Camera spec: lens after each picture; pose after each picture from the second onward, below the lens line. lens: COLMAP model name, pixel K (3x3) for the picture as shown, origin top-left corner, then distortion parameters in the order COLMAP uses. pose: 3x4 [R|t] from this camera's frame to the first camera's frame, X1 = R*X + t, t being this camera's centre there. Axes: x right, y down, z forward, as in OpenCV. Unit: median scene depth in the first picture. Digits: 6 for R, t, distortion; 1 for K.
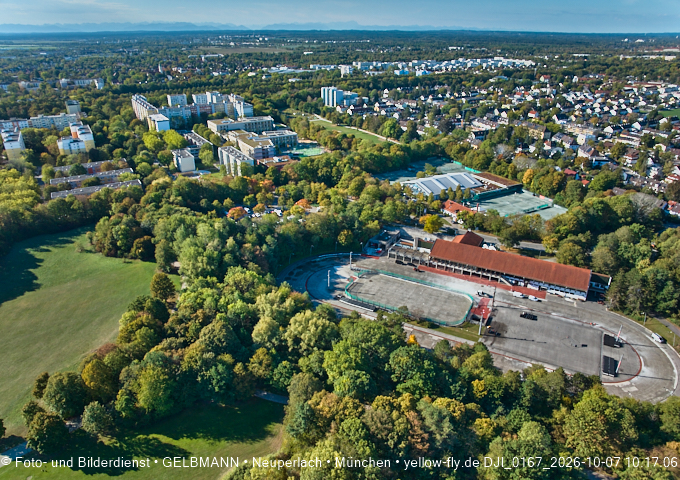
lens RADIAL K [[459.1, 0, 339.3], [0, 459.1, 245.9], [0, 0, 1]] dist [-0.050893, 0.019953]
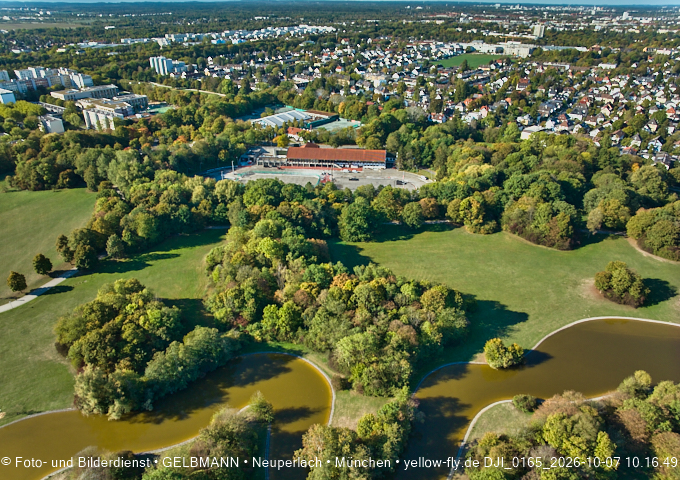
lens RADIAL K [[459.1, 0, 339.3], [0, 459.1, 245.9], [0, 0, 1]] dist [-0.050893, 0.019953]
pose [[0.925331, -0.180312, 0.333543, -0.077001], [0.162255, 0.983379, 0.081475, 0.086515], [-0.342690, -0.021272, 0.939208, -0.182590]]
